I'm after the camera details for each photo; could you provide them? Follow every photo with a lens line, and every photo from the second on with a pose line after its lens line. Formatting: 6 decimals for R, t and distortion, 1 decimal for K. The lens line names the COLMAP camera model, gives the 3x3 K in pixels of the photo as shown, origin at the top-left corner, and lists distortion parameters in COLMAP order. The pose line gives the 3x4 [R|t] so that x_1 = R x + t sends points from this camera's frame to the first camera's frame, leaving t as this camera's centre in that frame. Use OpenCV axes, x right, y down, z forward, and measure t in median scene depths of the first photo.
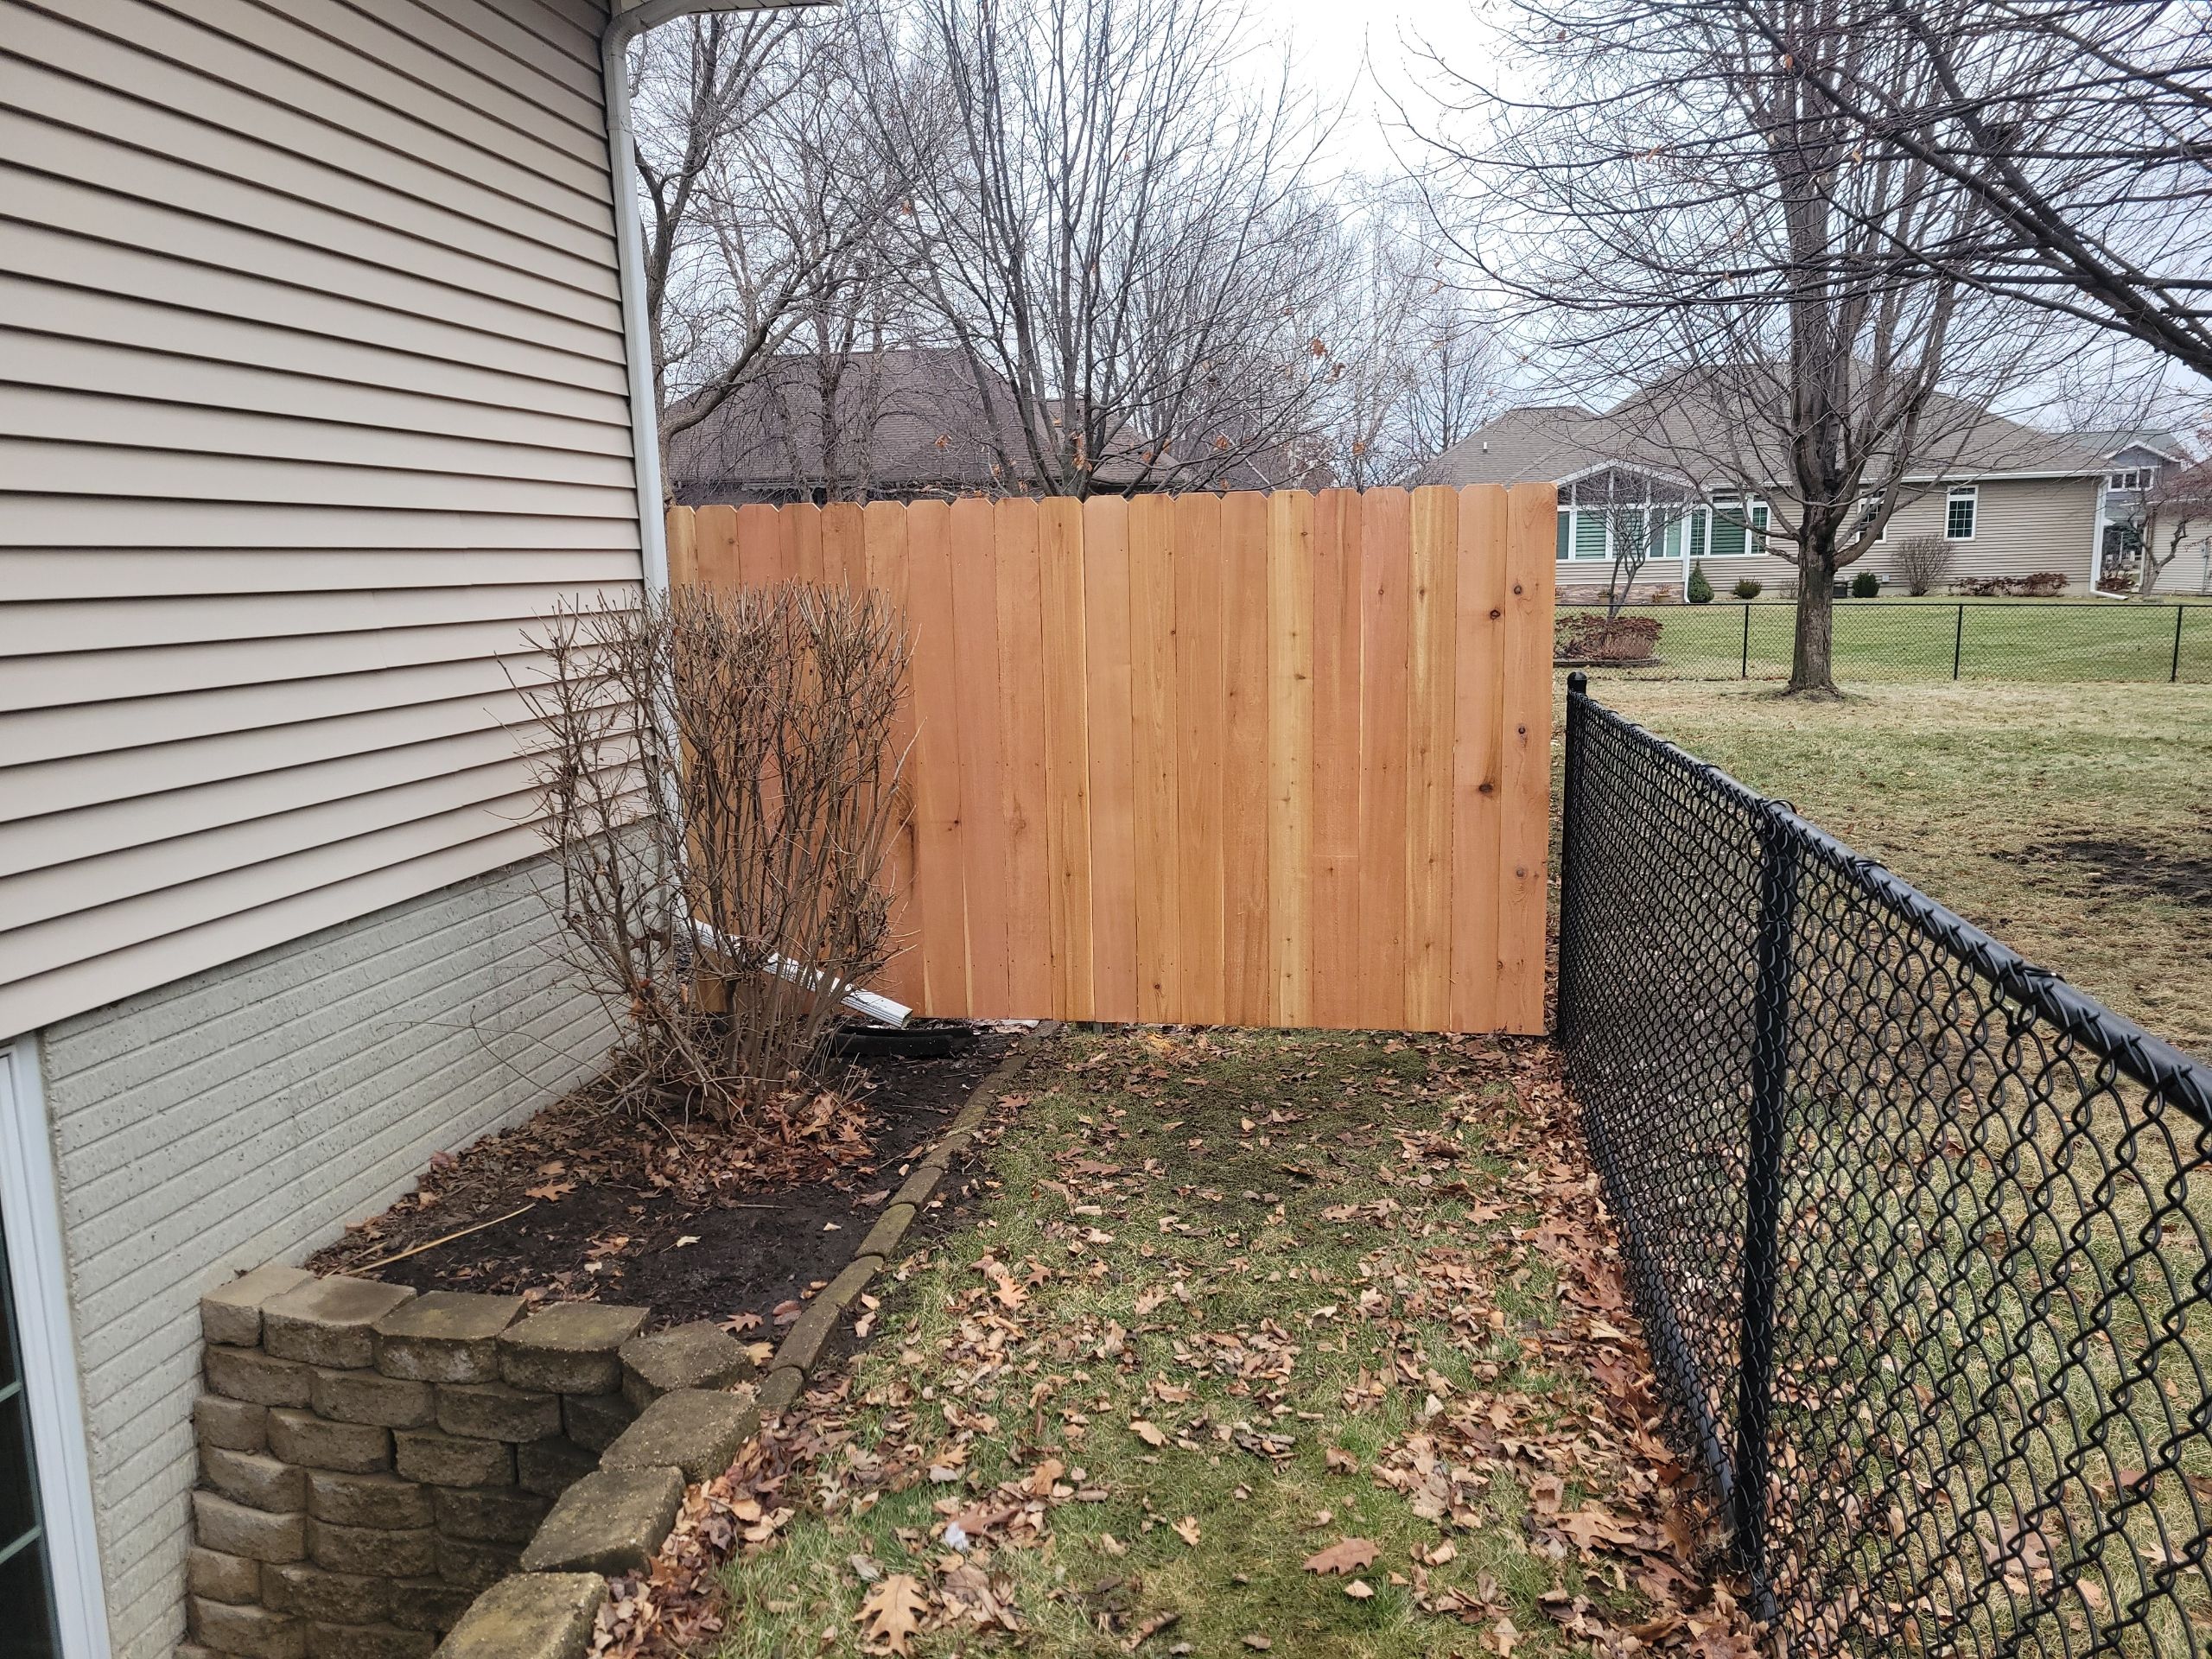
lens RADIAL K [[1646.5, 0, 1127.4], [0, 1646.5, 830.2], [0, 0, 1]] dist [0.042304, -0.011212]
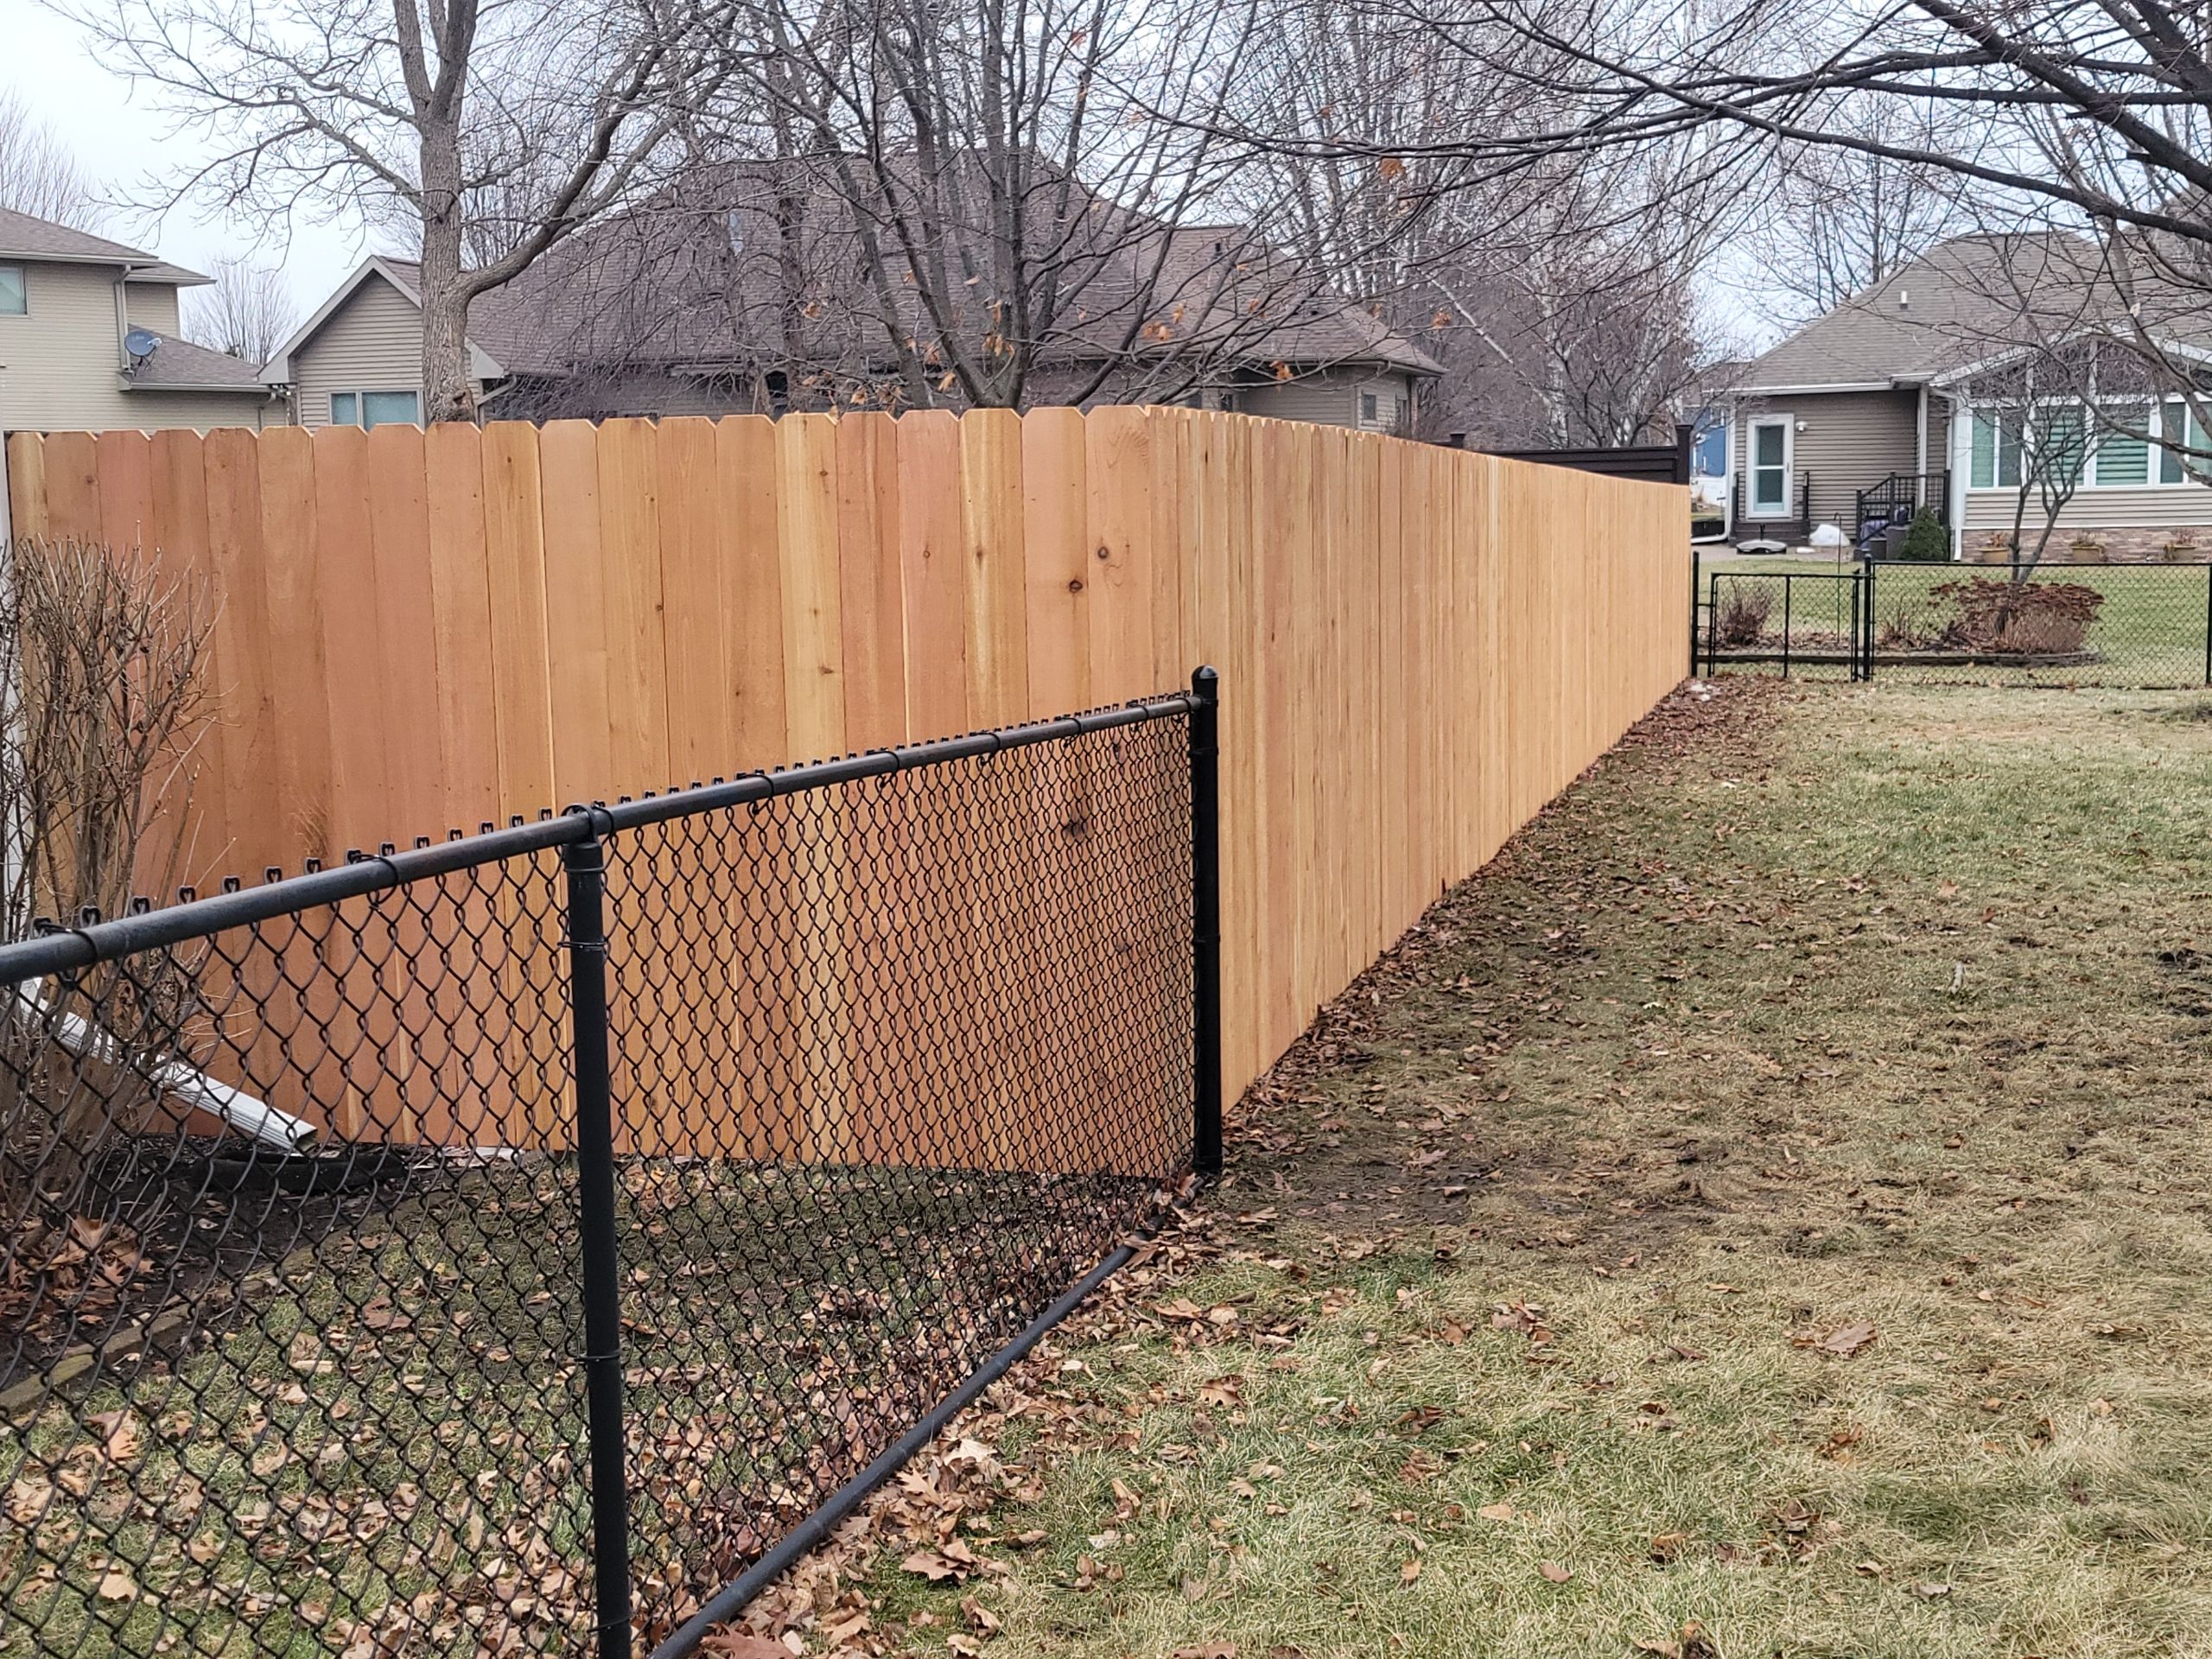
lens RADIAL K [[2704.4, 0, 1106.0], [0, 2704.4, 829.5], [0, 0, 1]] dist [0.034709, 0.020825]
pose [[0.997109, 0.011897, -0.075052, 0.313660], [-0.014585, 0.999268, -0.035372, 0.016370], [0.074576, 0.036364, 0.996552, -0.165622]]
